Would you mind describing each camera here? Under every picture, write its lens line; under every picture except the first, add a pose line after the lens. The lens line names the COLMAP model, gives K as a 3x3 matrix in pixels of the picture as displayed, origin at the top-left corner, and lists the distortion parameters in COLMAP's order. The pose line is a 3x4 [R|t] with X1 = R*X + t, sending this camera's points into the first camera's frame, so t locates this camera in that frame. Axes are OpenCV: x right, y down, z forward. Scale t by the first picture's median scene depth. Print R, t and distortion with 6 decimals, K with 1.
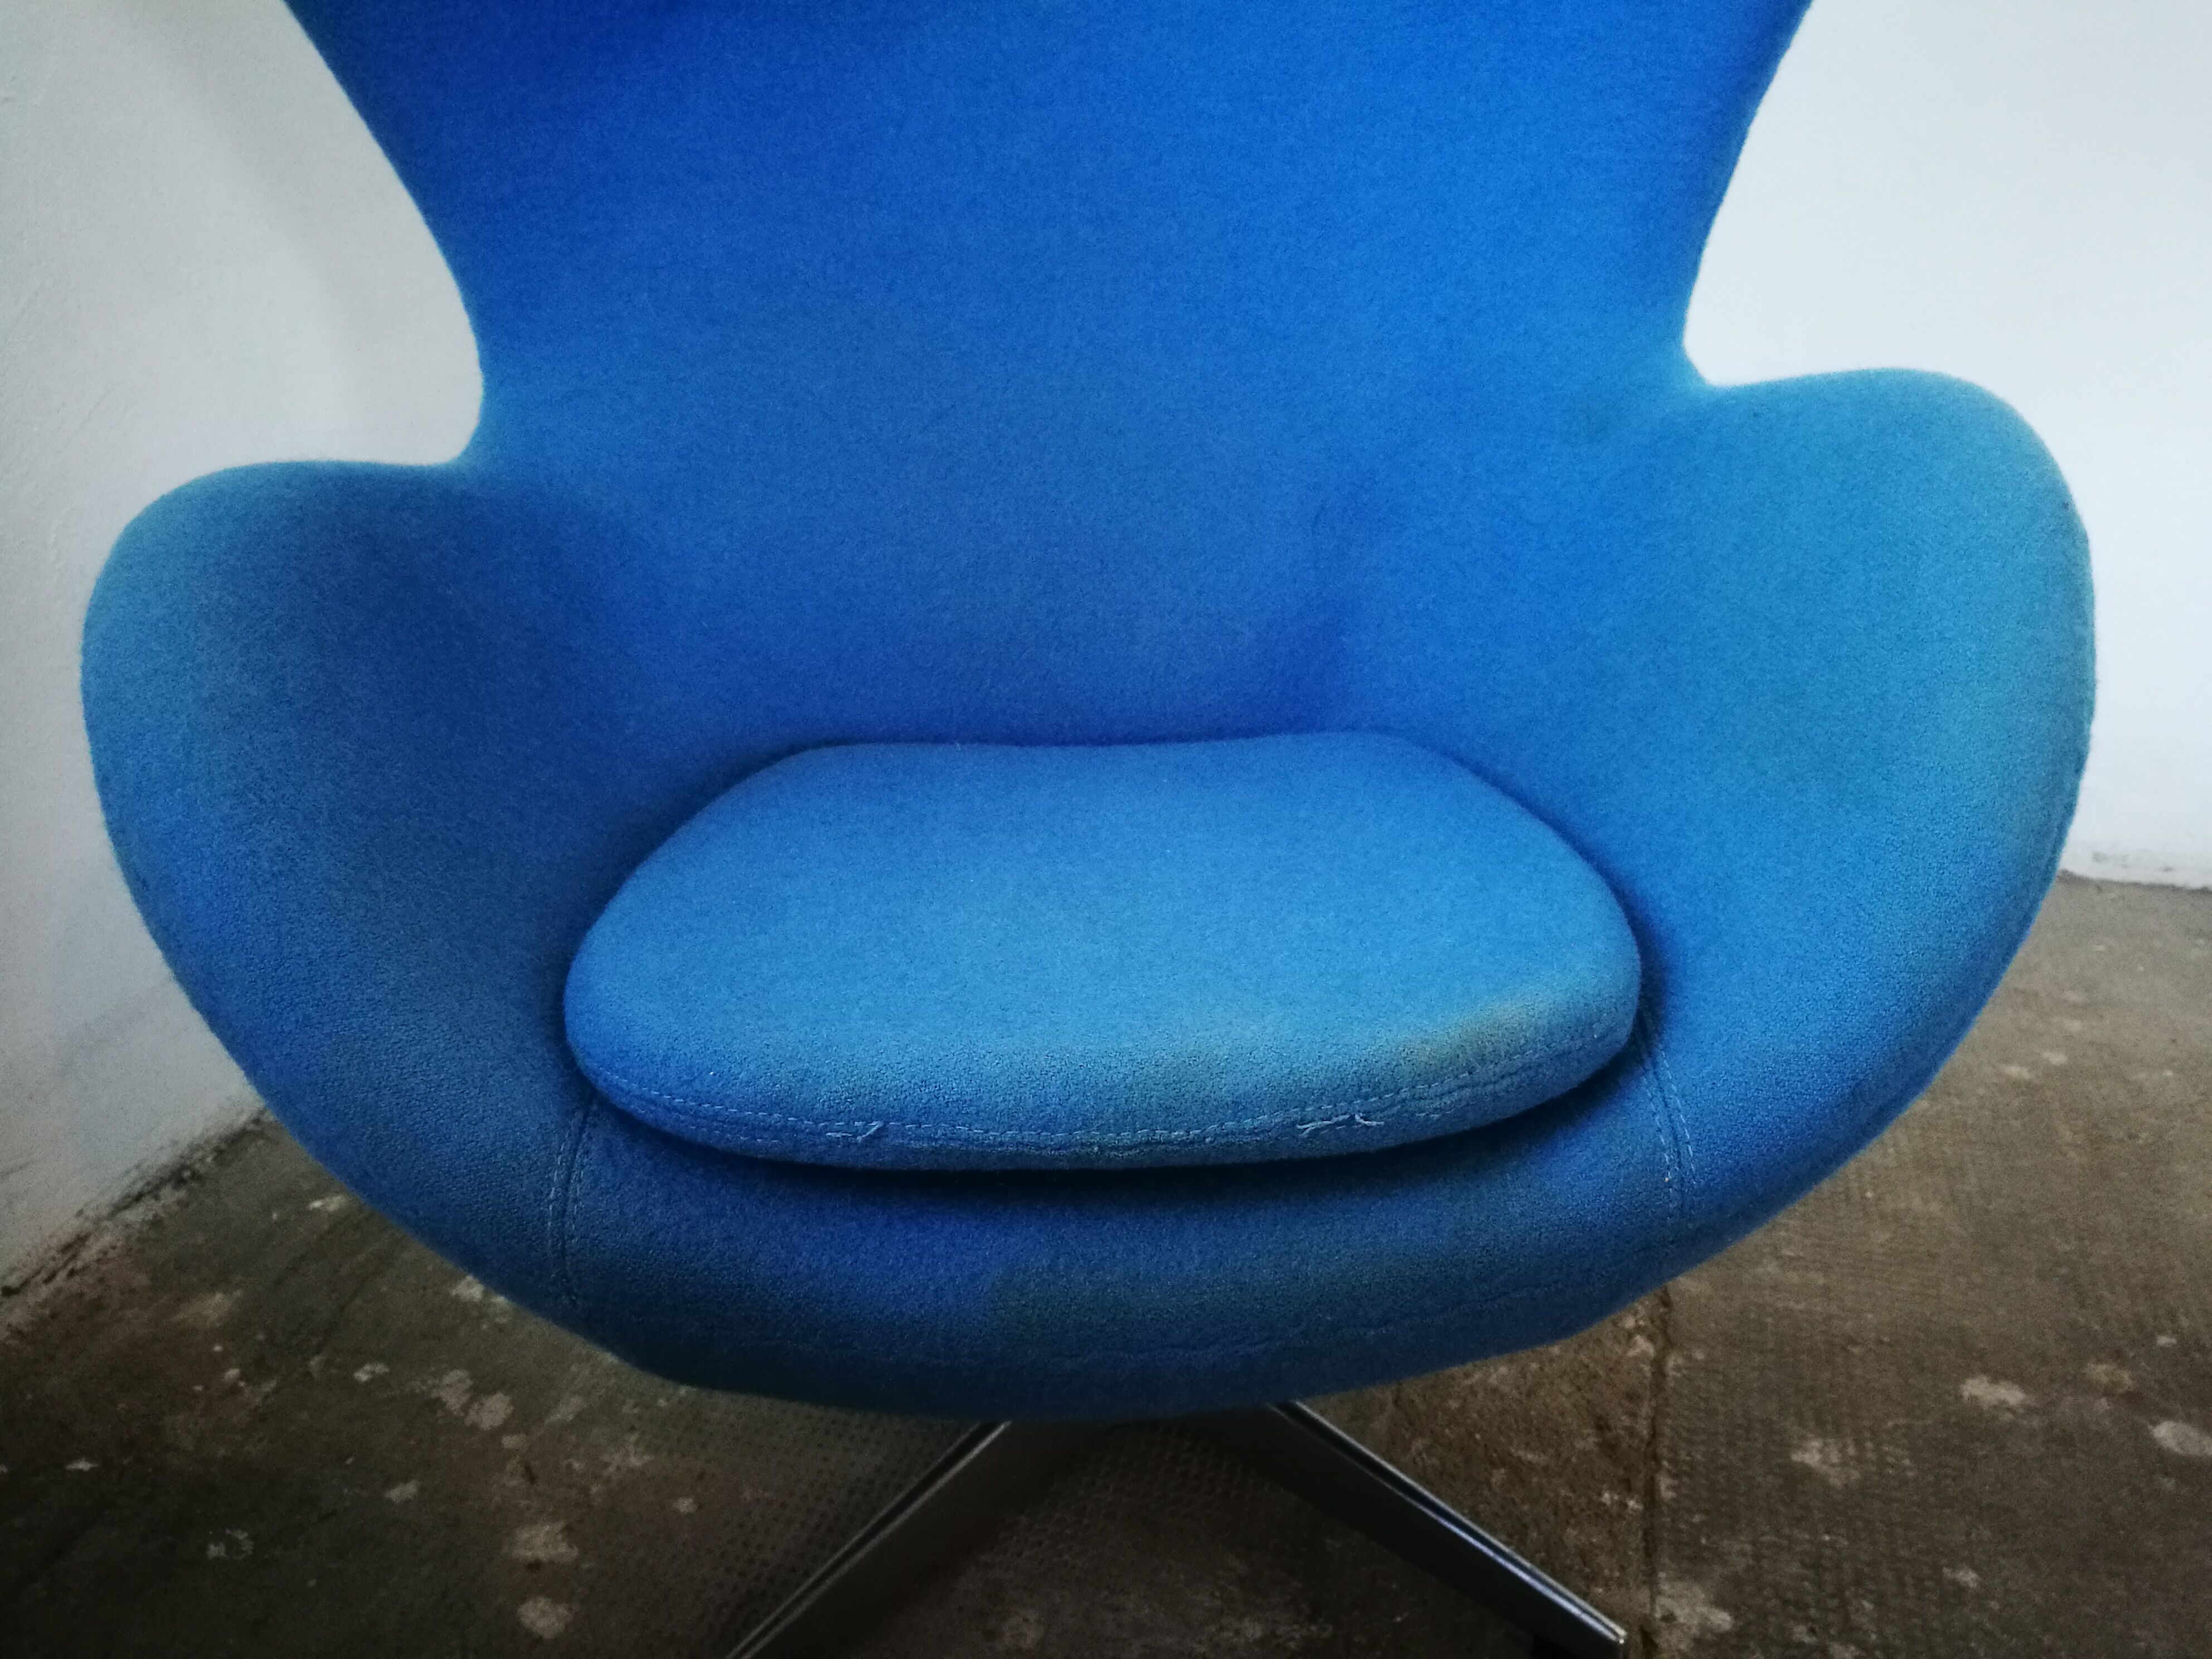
lens RADIAL K [[1746.1, 0, 1108.1], [0, 1746.1, 829.6], [0, 0, 1]] dist [-0.047690, 0.075137]
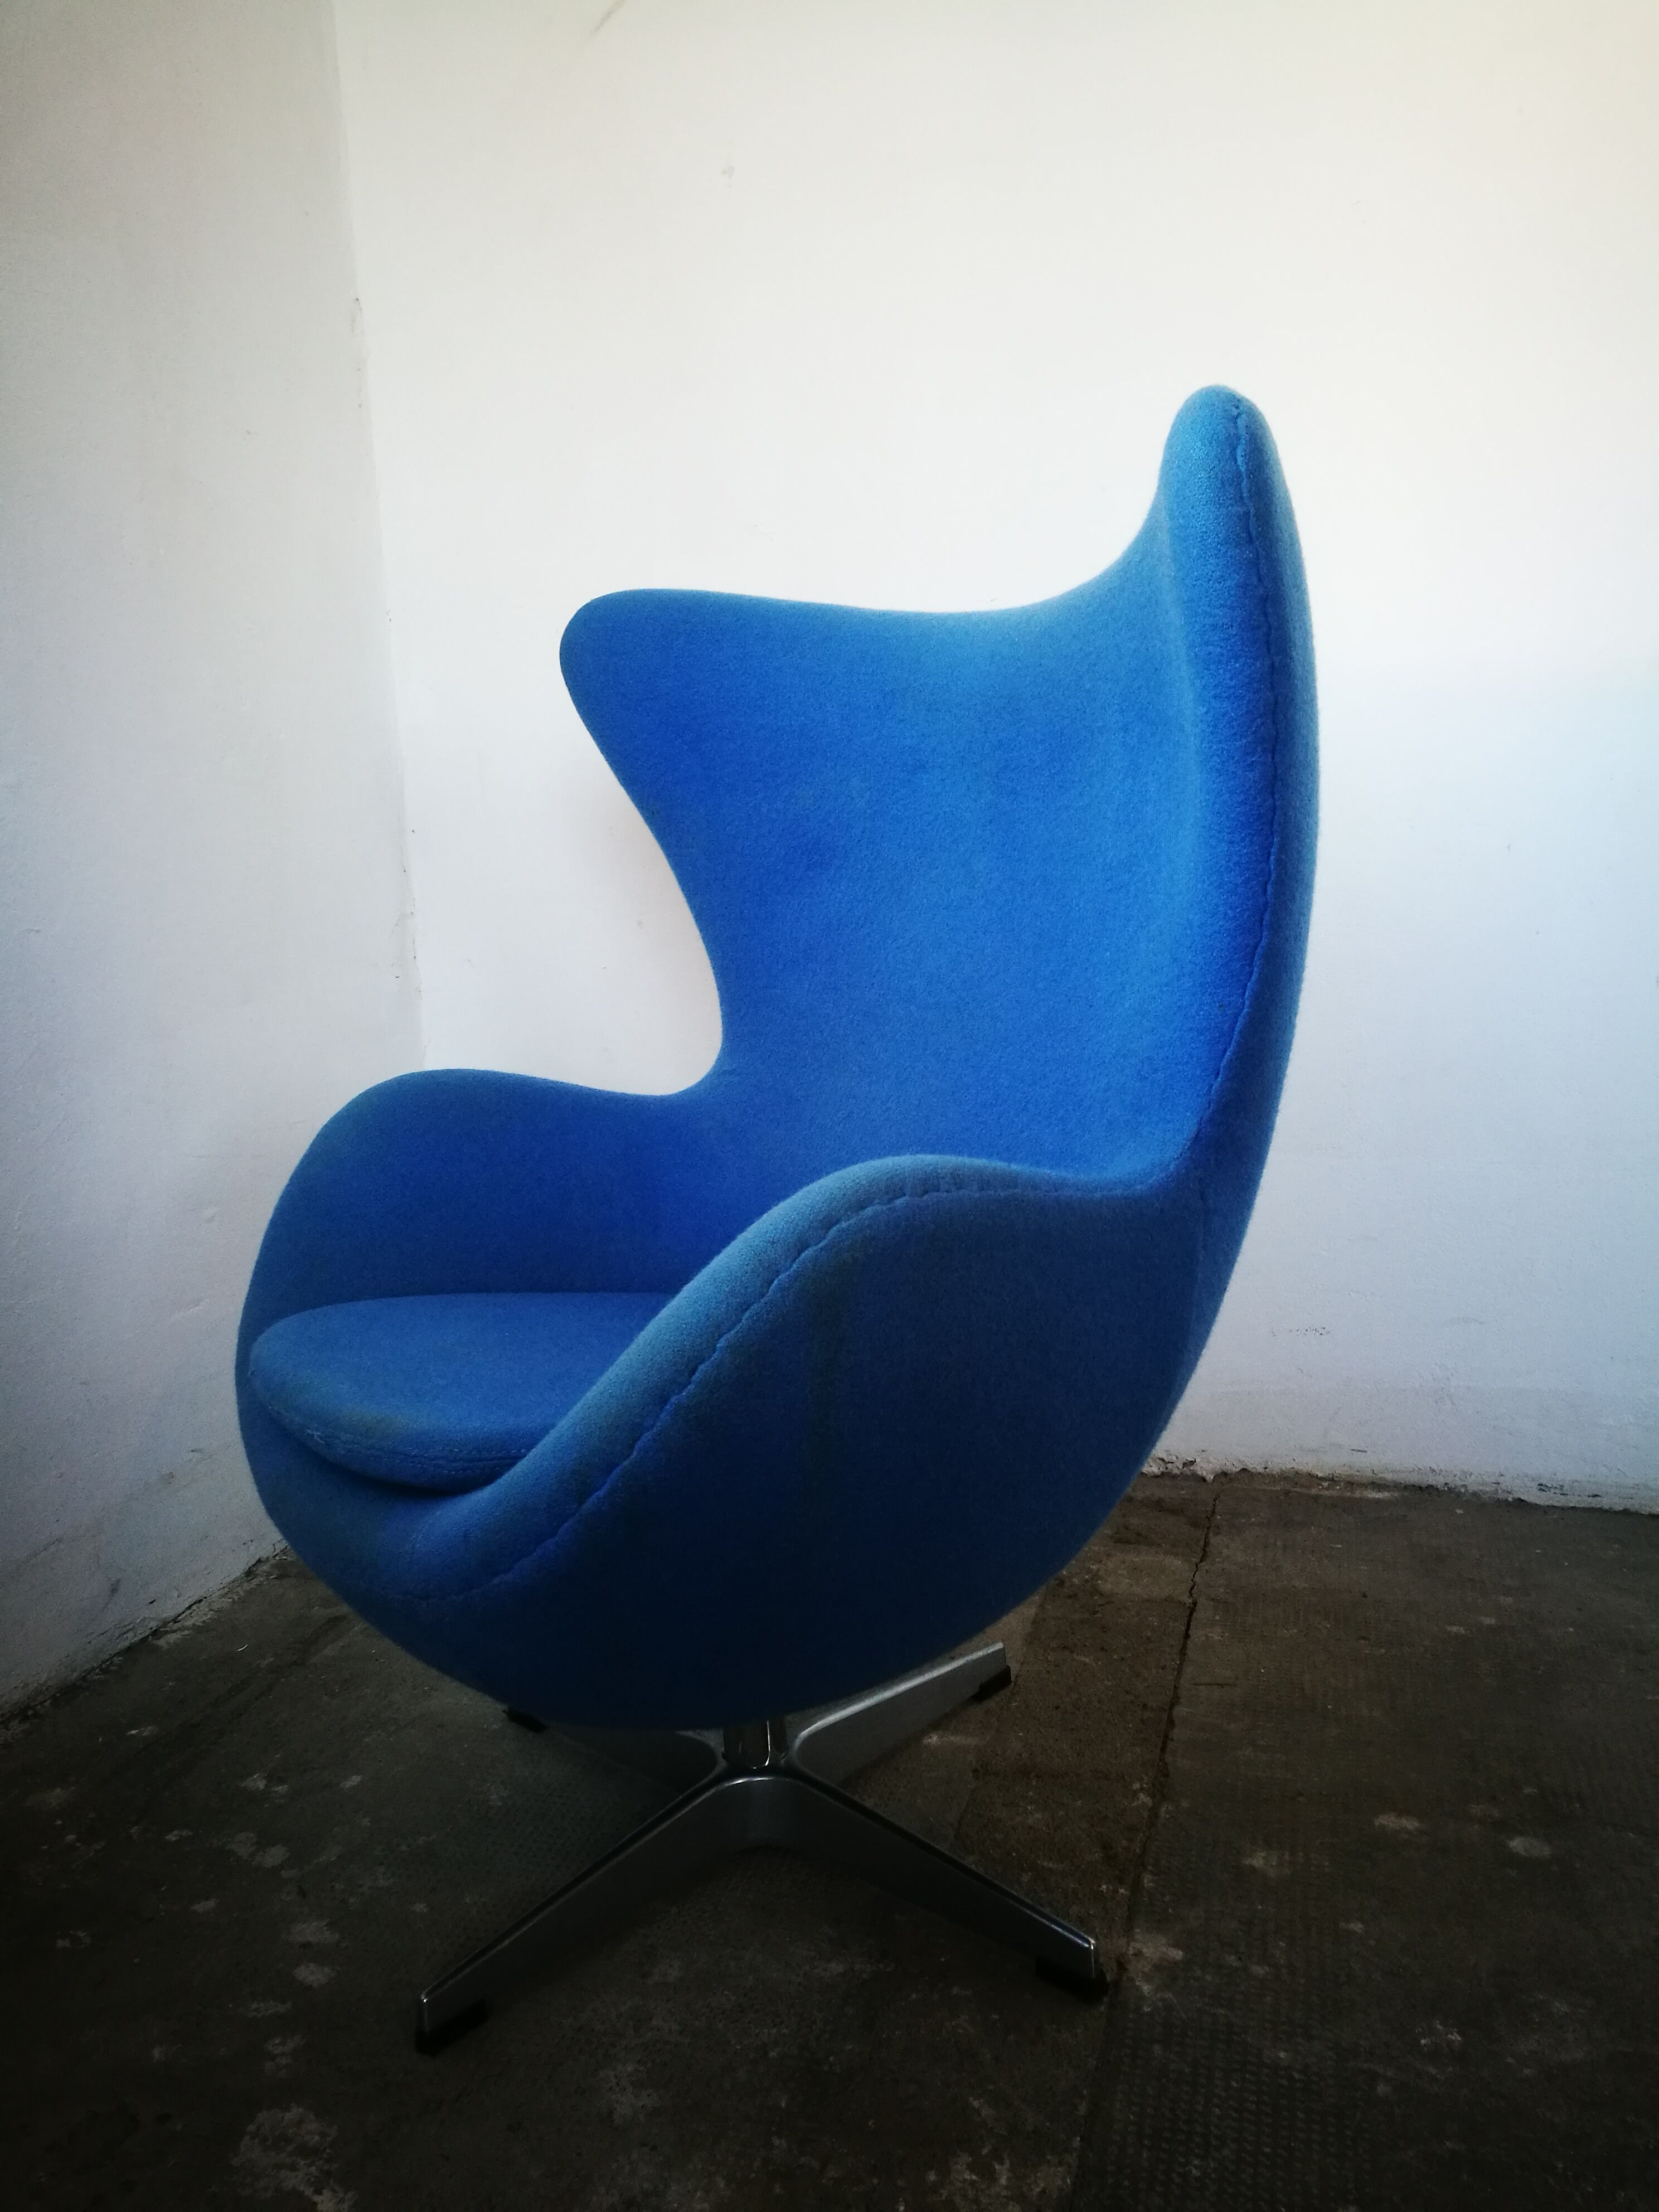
lens RADIAL K [[1733.3, 0, 837.0], [0, 1733.3, 1105.3], [0, 0, 1]] dist [-0.039286, 0.077199]
pose [[0.999955, 0.001396, 0.009409, 0.062488], [0.001487, 0.954052, -0.299638, 0.196270], [-0.009395, 0.299639, 0.954006, -0.447042]]
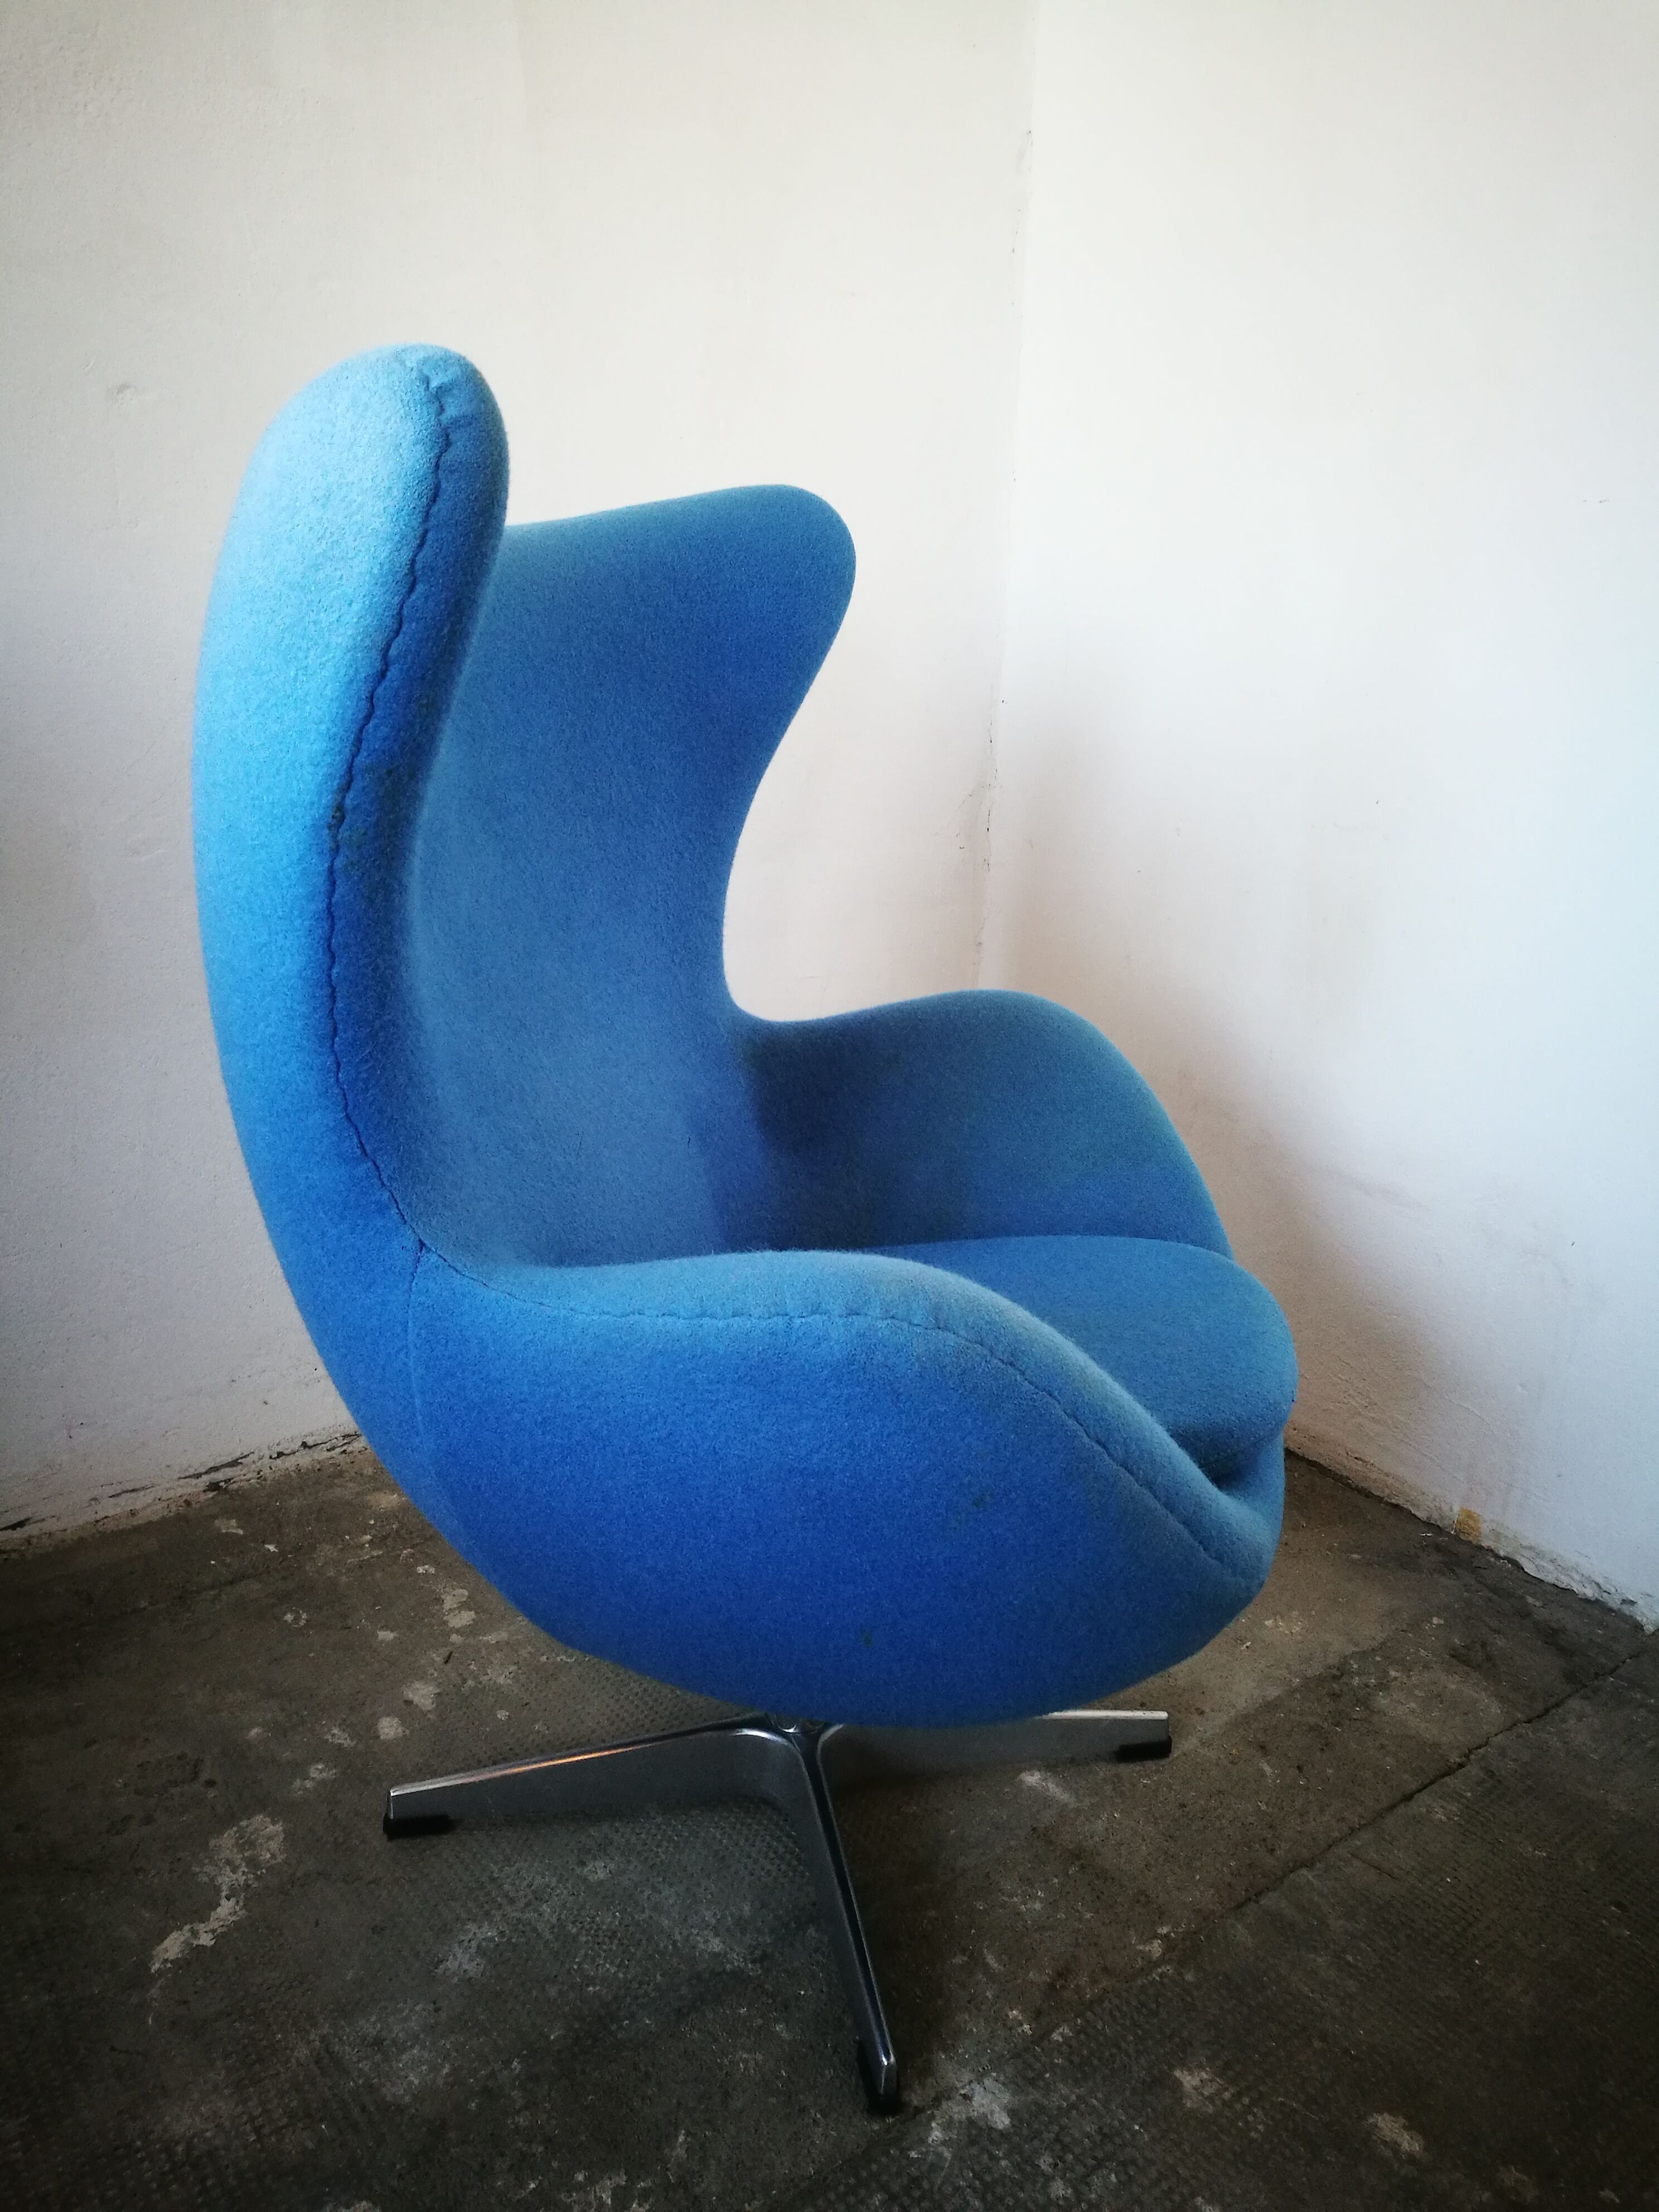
lens RADIAL K [[1733.3, 0, 837.0], [0, 1733.3, 1105.3], [0, 0, 1]] dist [-0.039286, 0.077199]
pose [[0.812374, 0.238143, -0.532294, 0.658901], [-0.326868, 0.941890, -0.077467, -0.088190], [0.482914, 0.236922, 0.843008, -0.249968]]
